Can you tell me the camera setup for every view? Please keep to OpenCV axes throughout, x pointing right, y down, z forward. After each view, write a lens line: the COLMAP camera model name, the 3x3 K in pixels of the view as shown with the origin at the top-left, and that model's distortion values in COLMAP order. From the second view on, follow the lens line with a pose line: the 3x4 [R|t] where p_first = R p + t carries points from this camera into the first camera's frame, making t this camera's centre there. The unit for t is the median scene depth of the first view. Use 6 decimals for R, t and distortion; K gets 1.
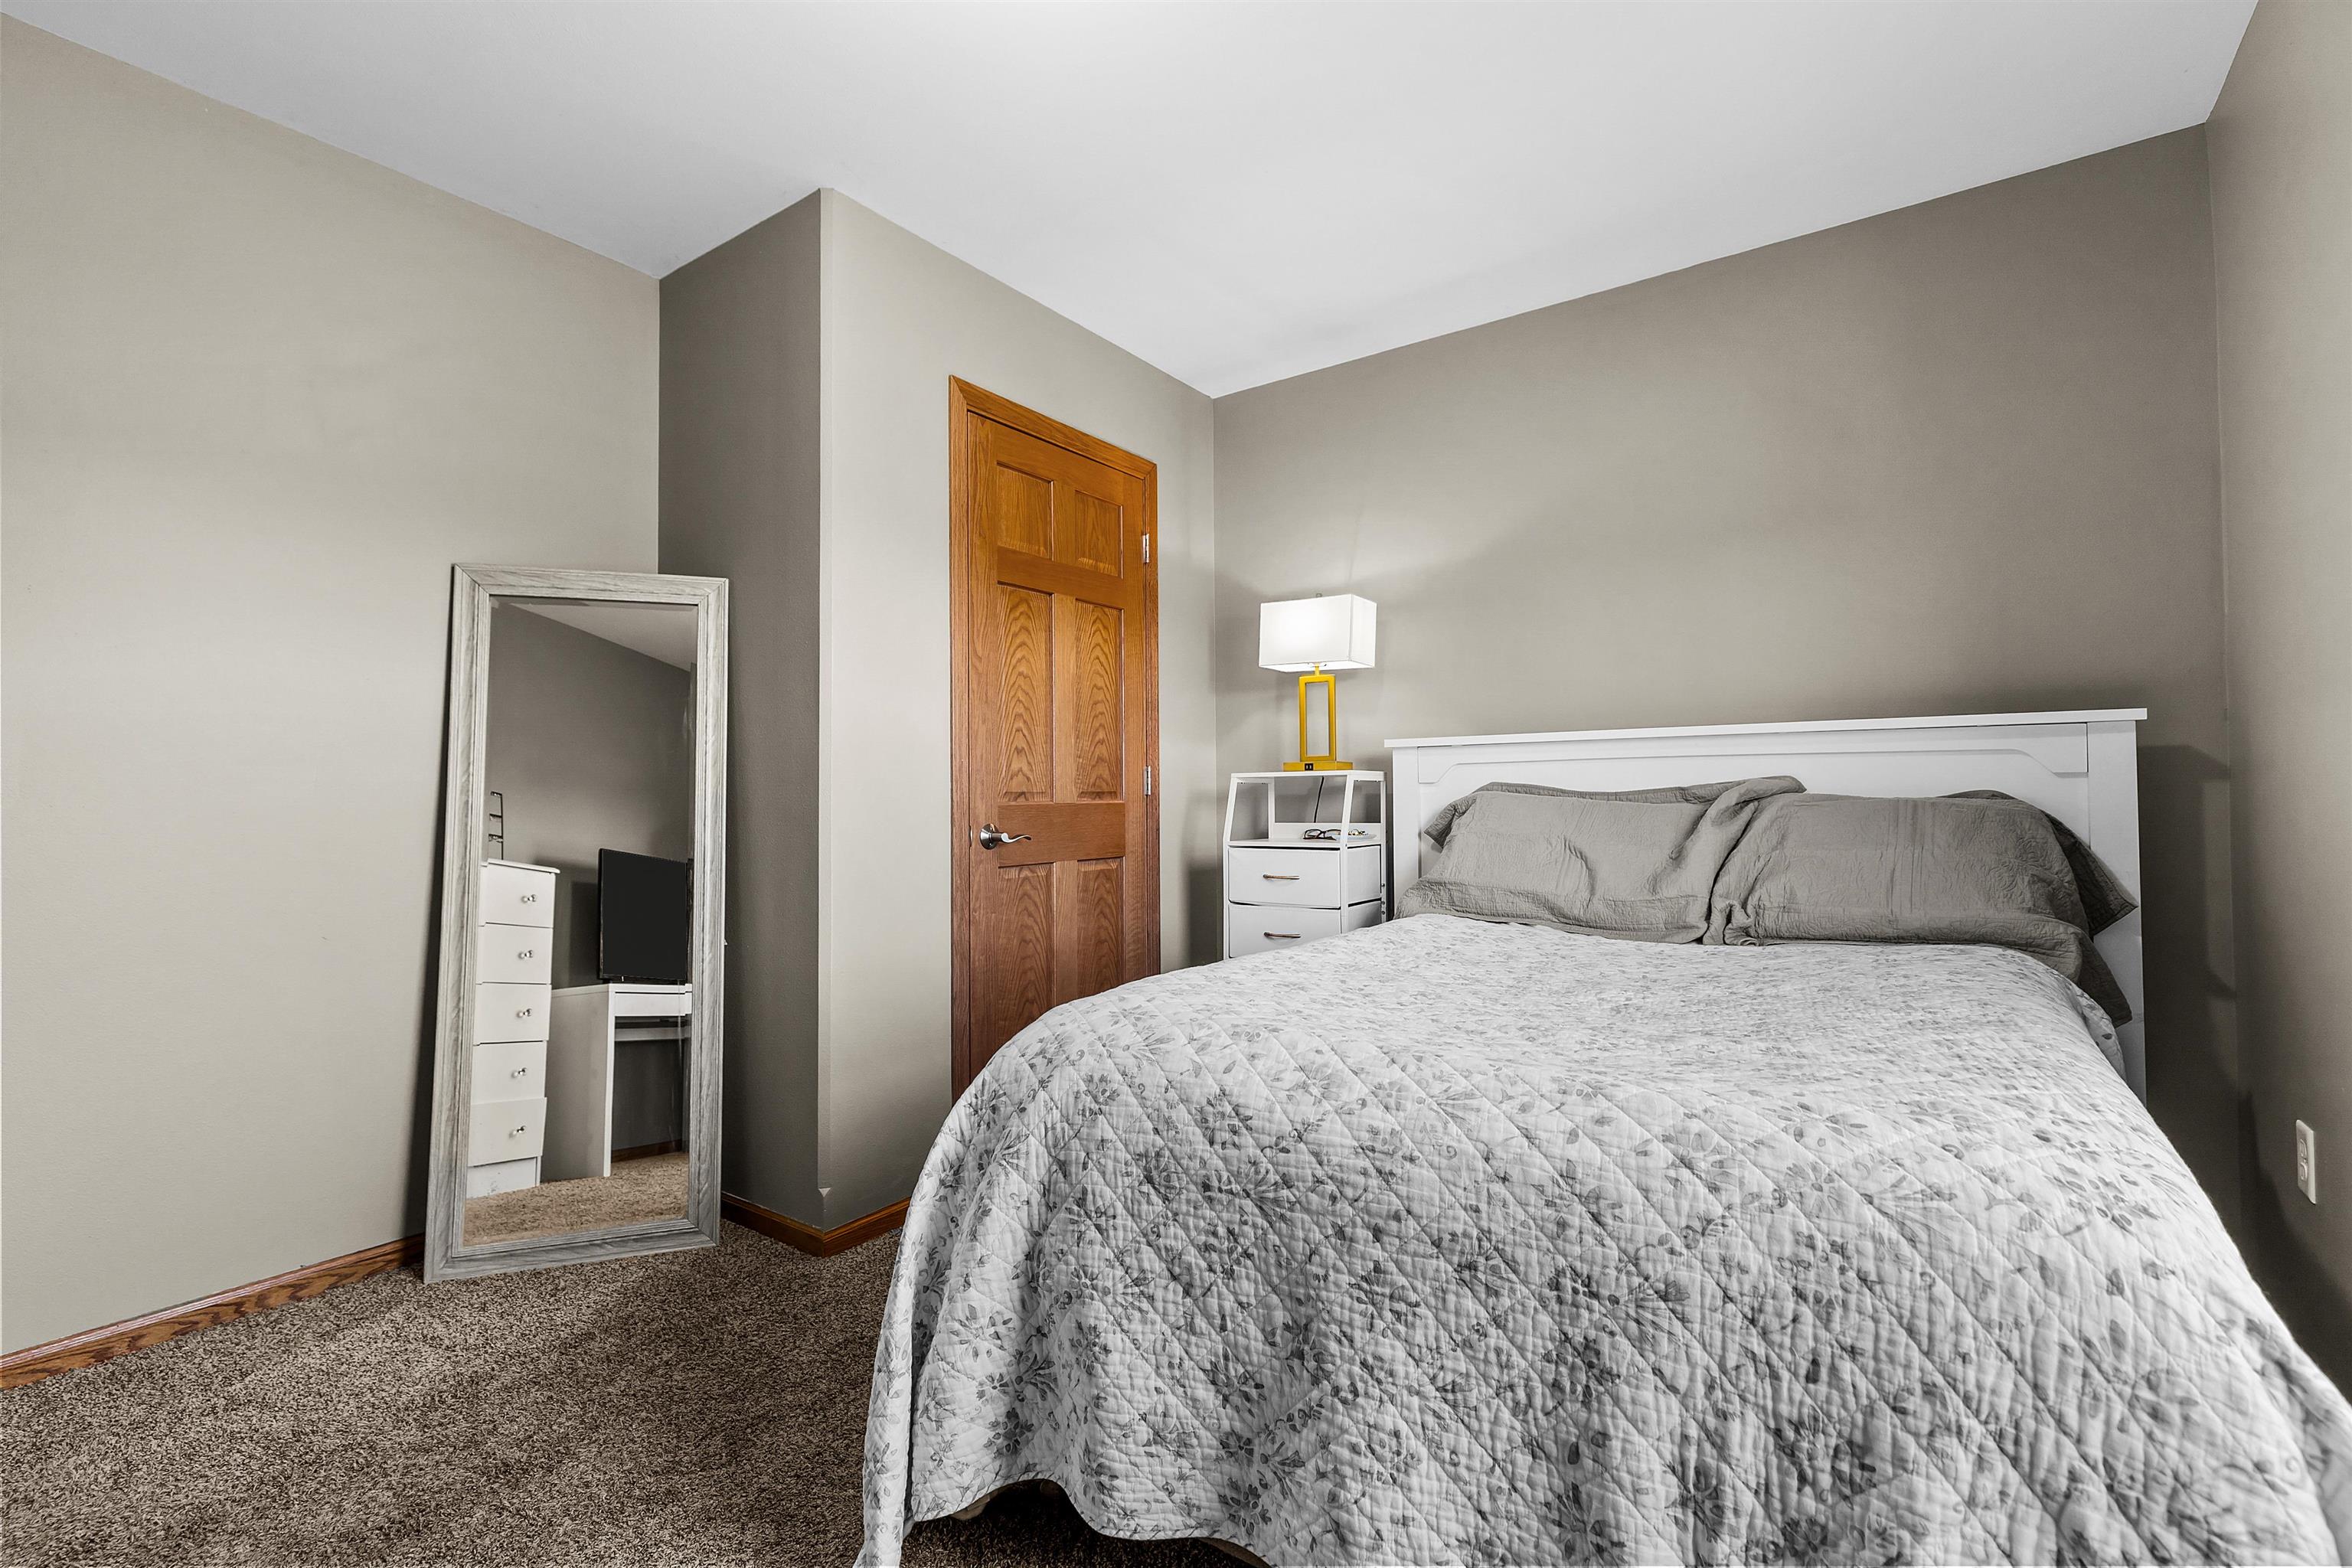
lens RADIAL K [[1065.0, 0, 1176.0], [0, 1065.0, 784.0], [0, 0, 1]] dist [0.003302, 0.000025]
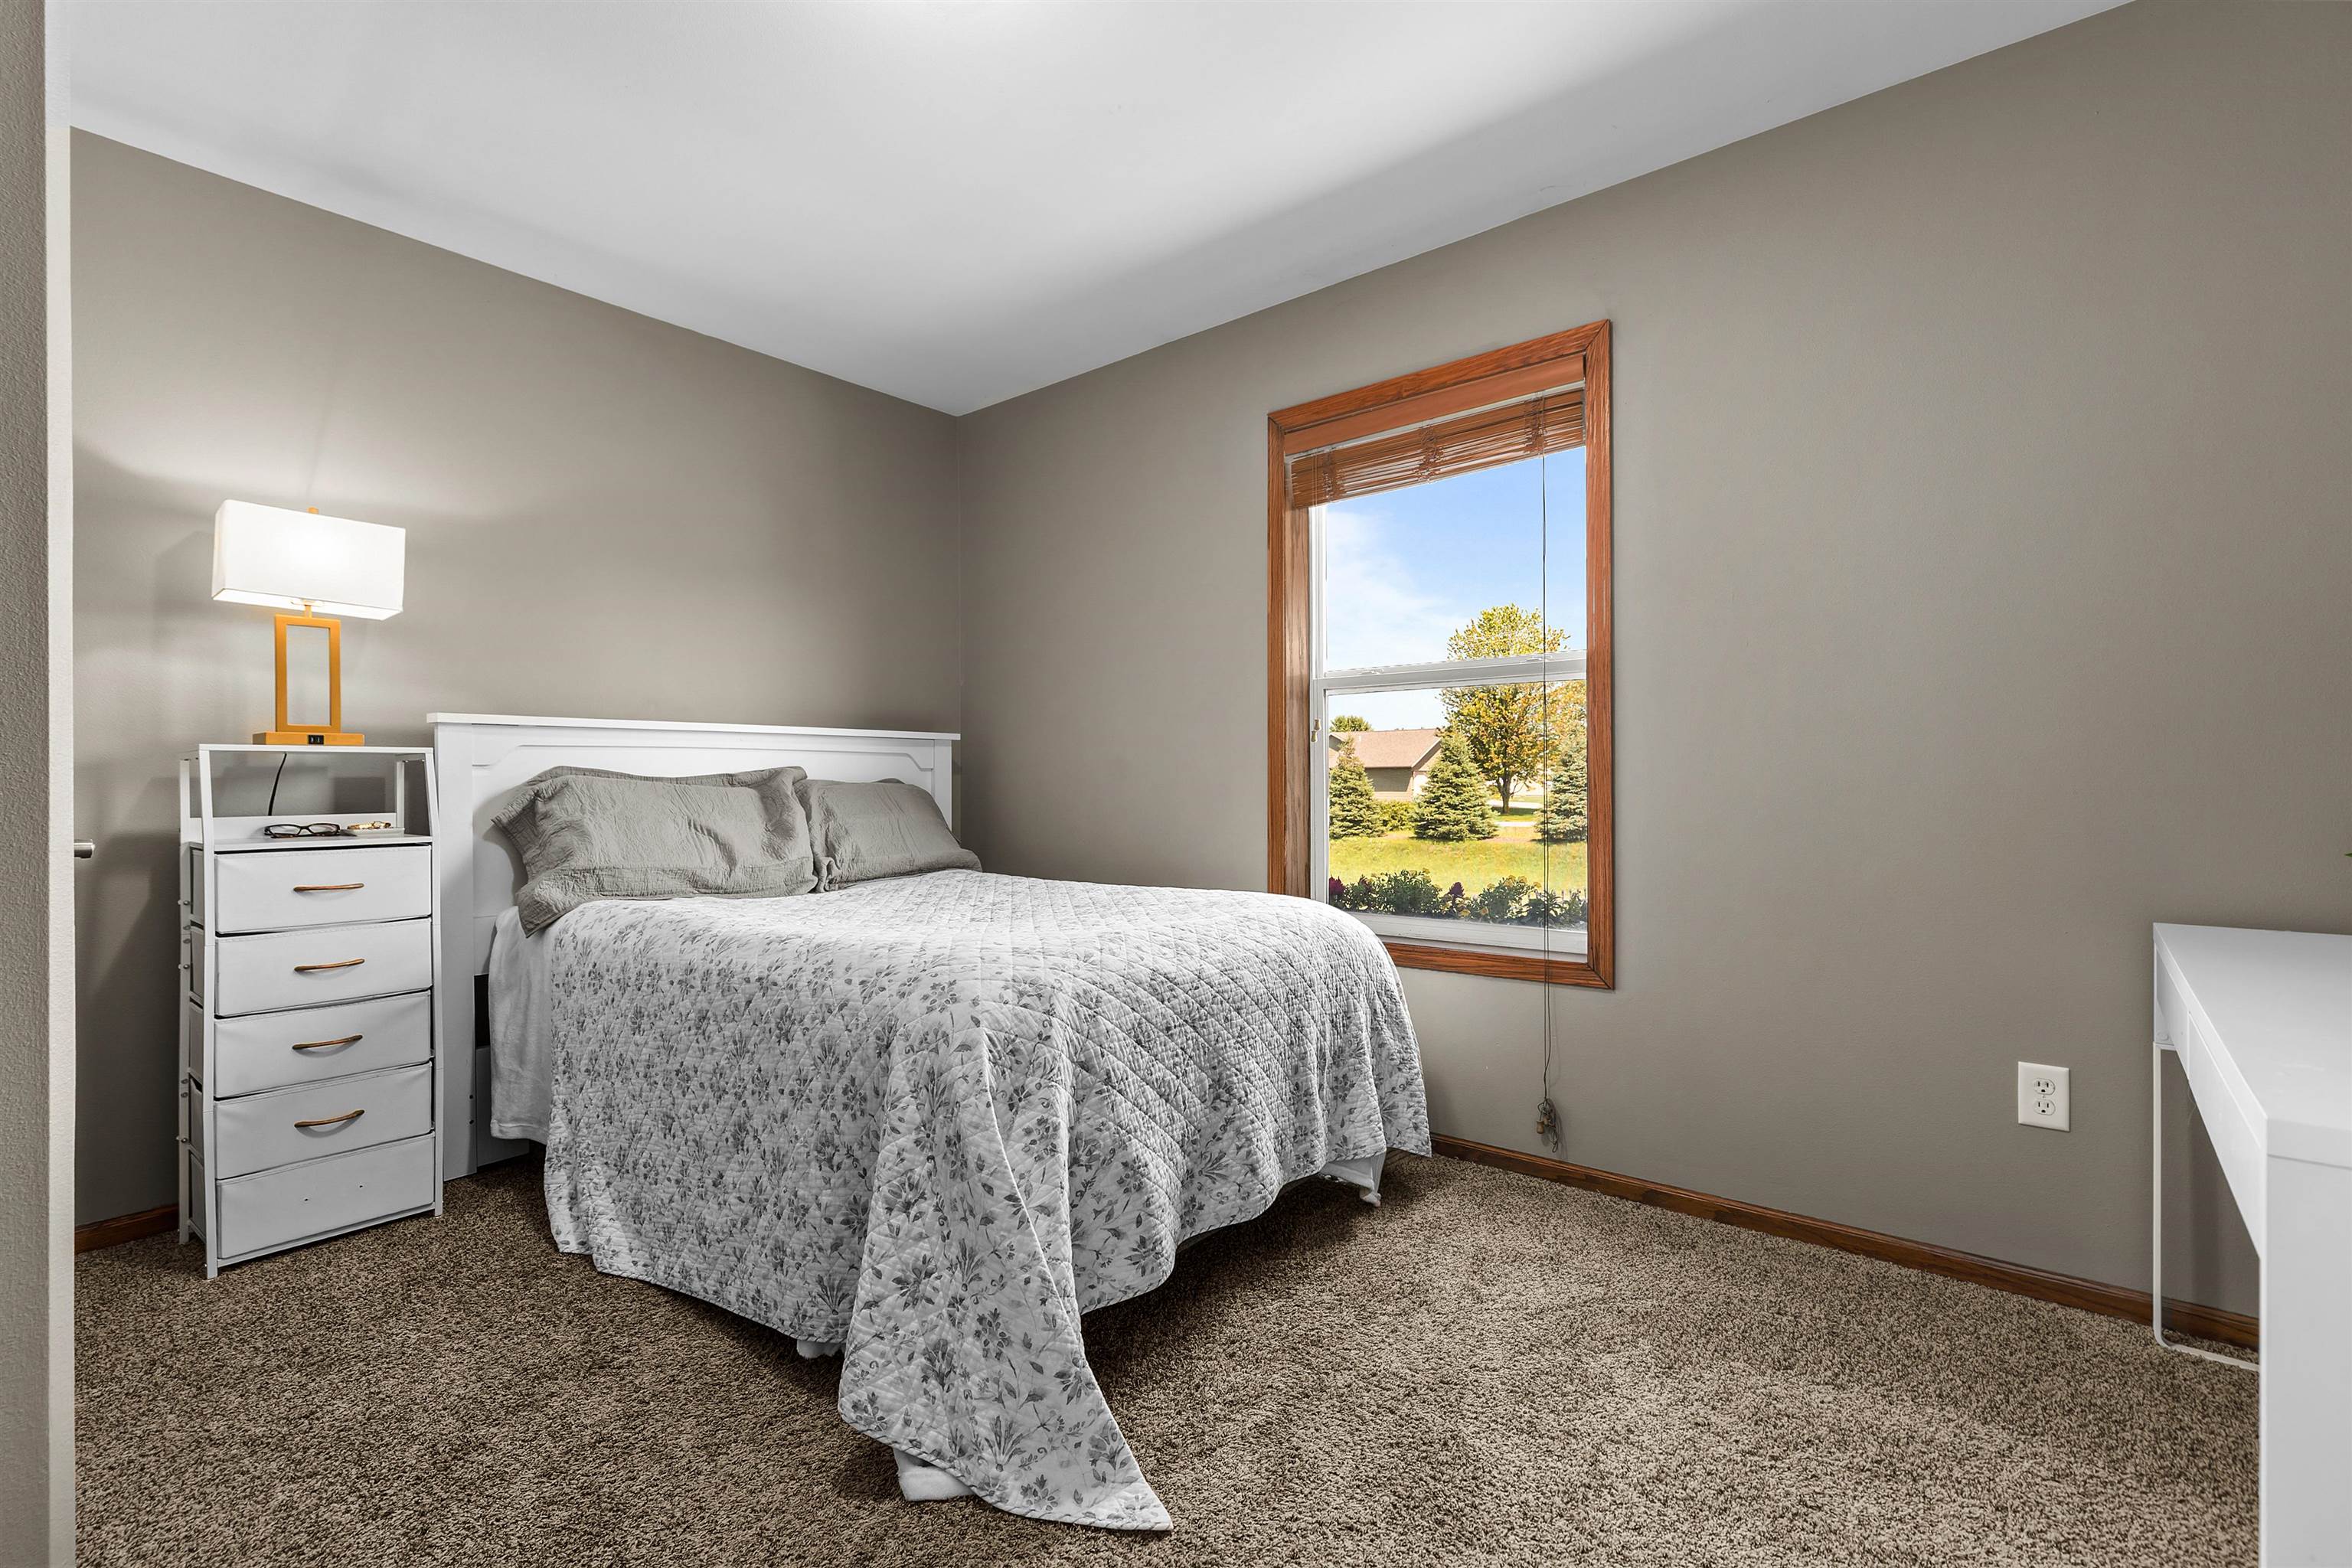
lens RADIAL K [[1065.0, 0, 1176.0], [0, 1065.0, 784.0], [0, 0, 1]] dist [0.003302, 0.000025]
pose [[0.057568, 0.003867, 0.998334, -1.526377], [-0.010555, 0.999939, -0.003264, 0.027753], [-0.998286, -0.010350, 0.057605, 0.910611]]
